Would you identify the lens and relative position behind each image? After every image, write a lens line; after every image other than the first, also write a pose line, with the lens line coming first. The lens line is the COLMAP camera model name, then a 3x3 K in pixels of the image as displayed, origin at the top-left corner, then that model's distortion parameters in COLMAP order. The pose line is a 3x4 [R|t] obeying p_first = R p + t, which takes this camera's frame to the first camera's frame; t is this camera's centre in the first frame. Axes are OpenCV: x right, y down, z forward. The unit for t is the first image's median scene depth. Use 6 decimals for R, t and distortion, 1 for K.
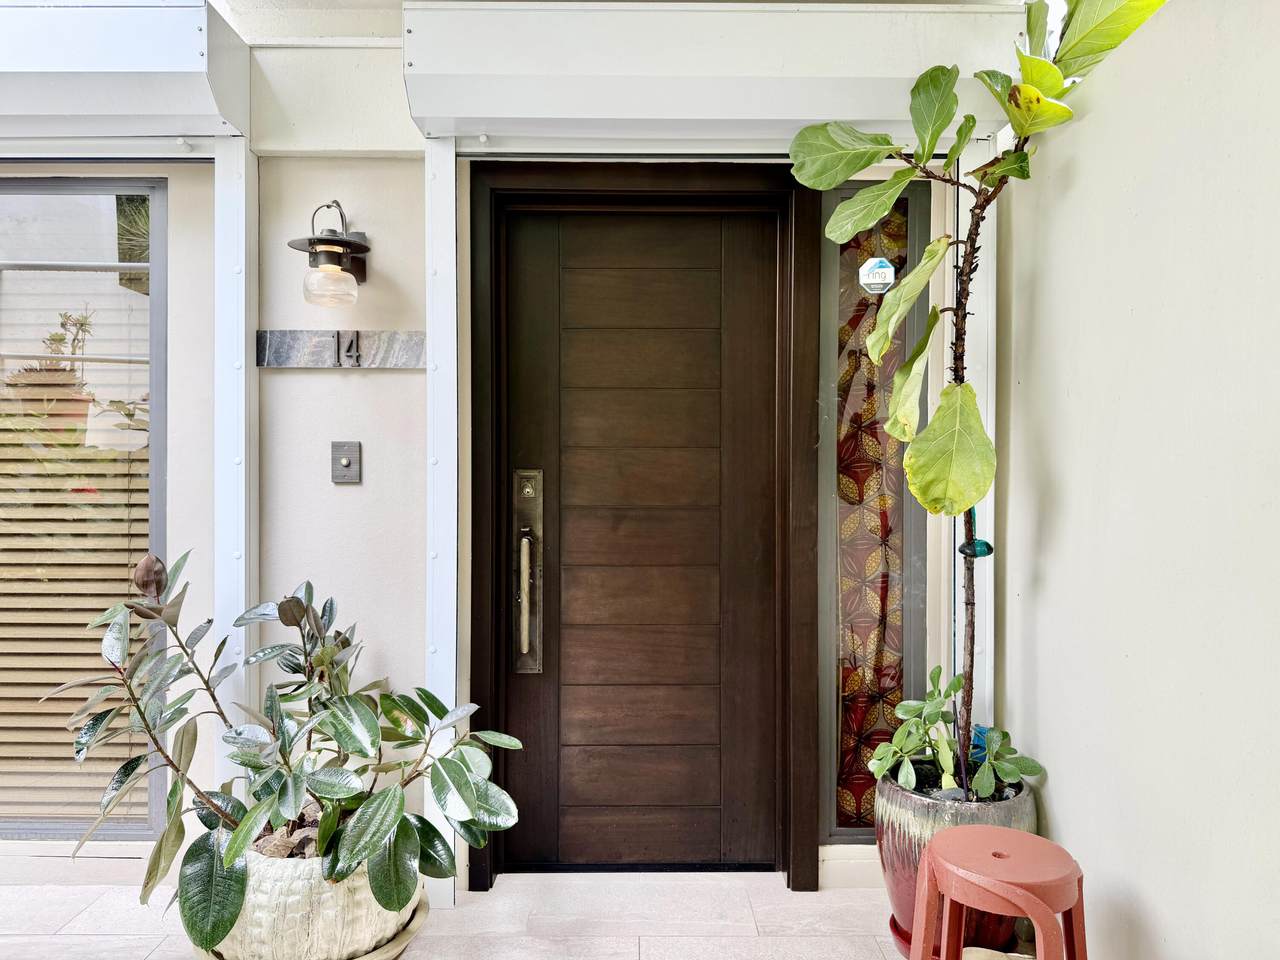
lens RADIAL K [[900.0, 0, 640.0], [0, 900.0, 480.0], [0, 0, 1]] dist [0.008872, 0.000107]
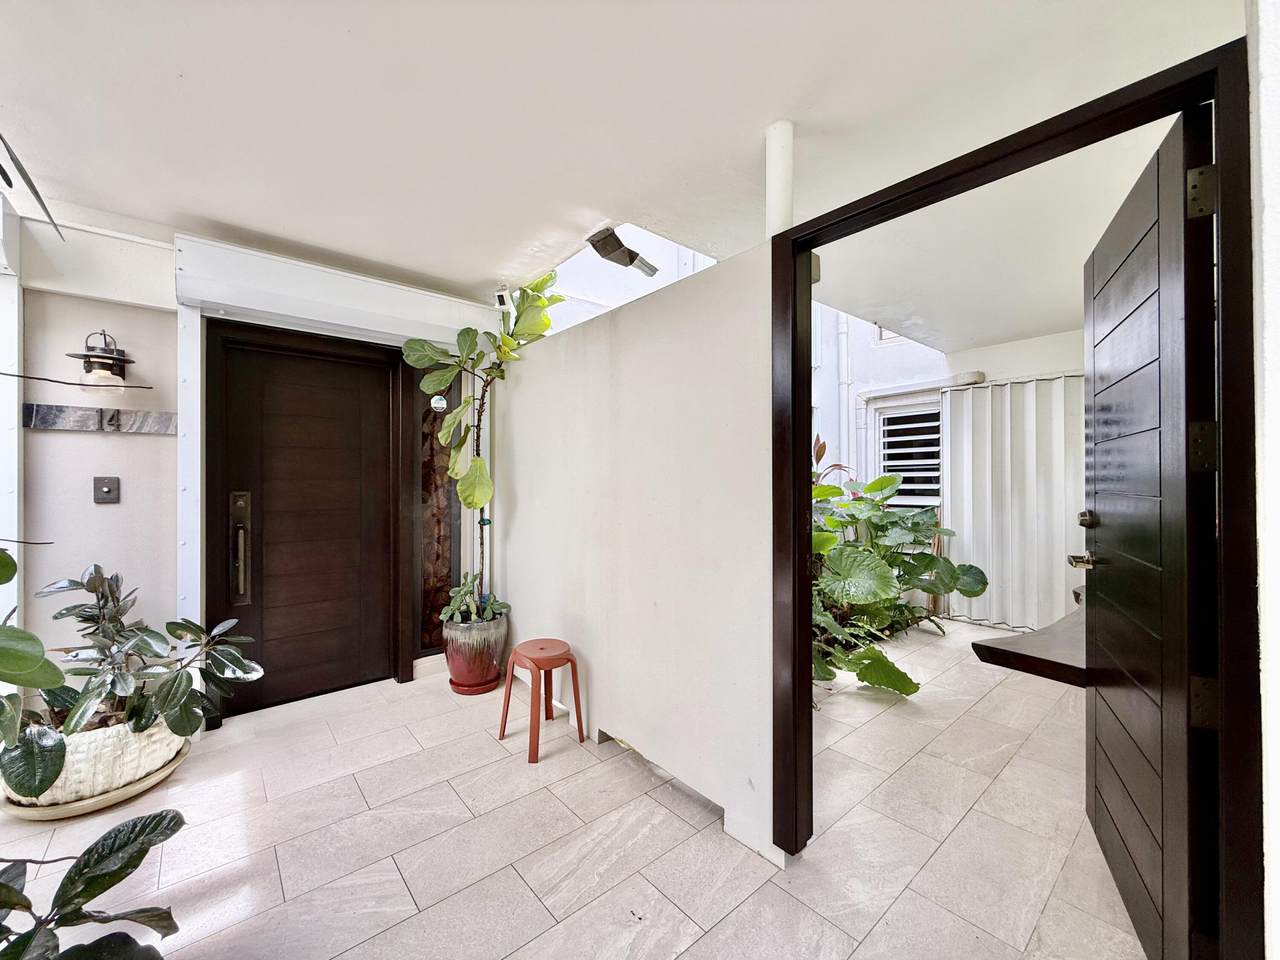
lens RADIAL K [[506.4, 0, 631.8], [0, 506.4, 478.2], [0, 0, 1]] dist [0.000686, 0.000398]
pose [[0.767556, -0.000748, 0.640982, -0.192384], [0.003258, 0.999991, -0.002735, -0.036455], [-0.640974, 0.004188, 0.767551, -0.307077]]
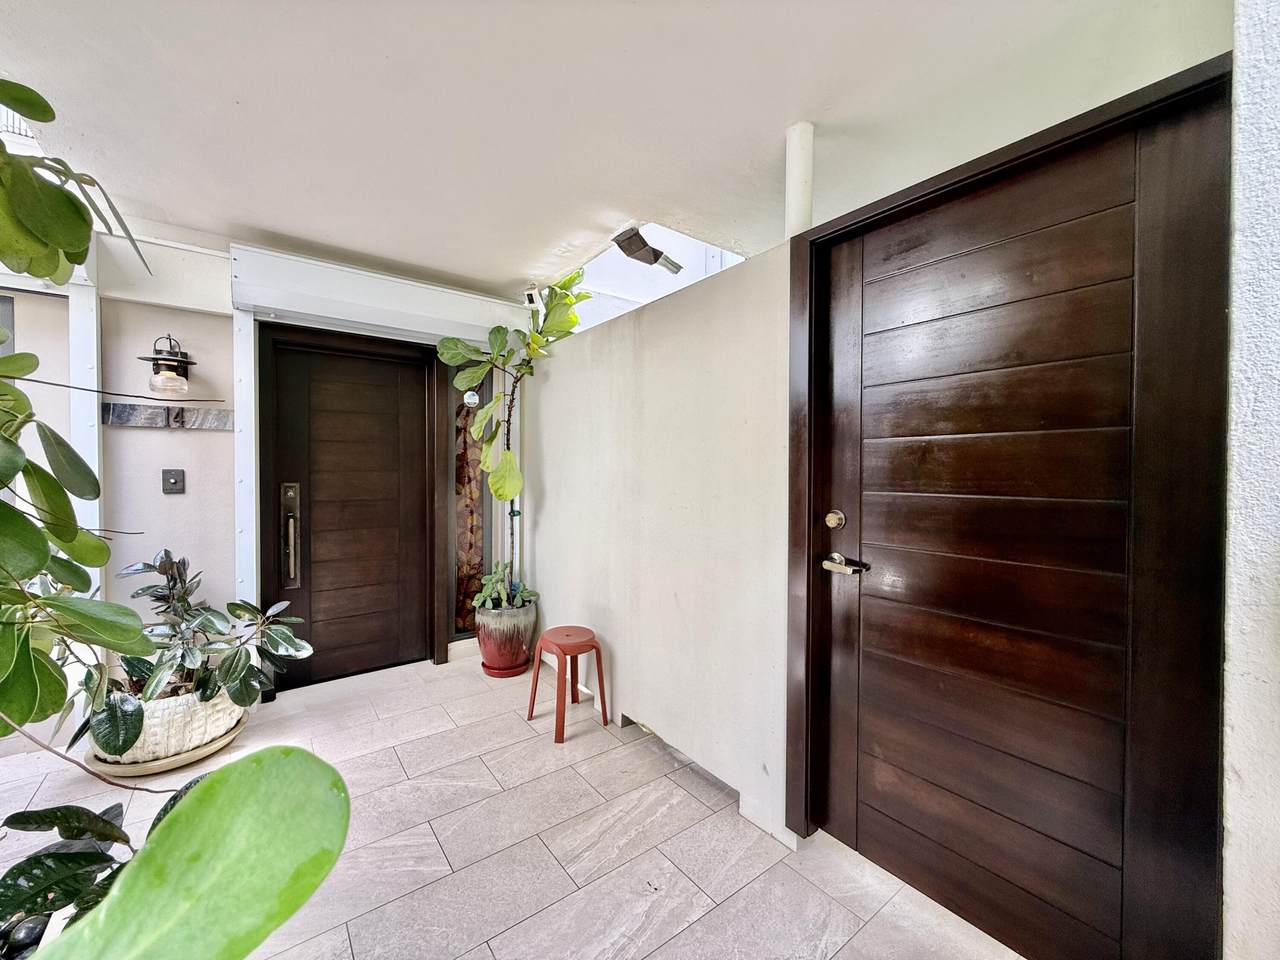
lens RADIAL K [[506.4, 0, 631.8], [0, 506.4, 478.2], [0, 0, 1]] dist [0.000686, 0.000398]
pose [[0.804568, -0.008353, 0.593802, -0.199680], [-0.001396, 0.999872, 0.015957, -0.044314], [-0.593859, -0.013668, 0.804453, -0.338640]]
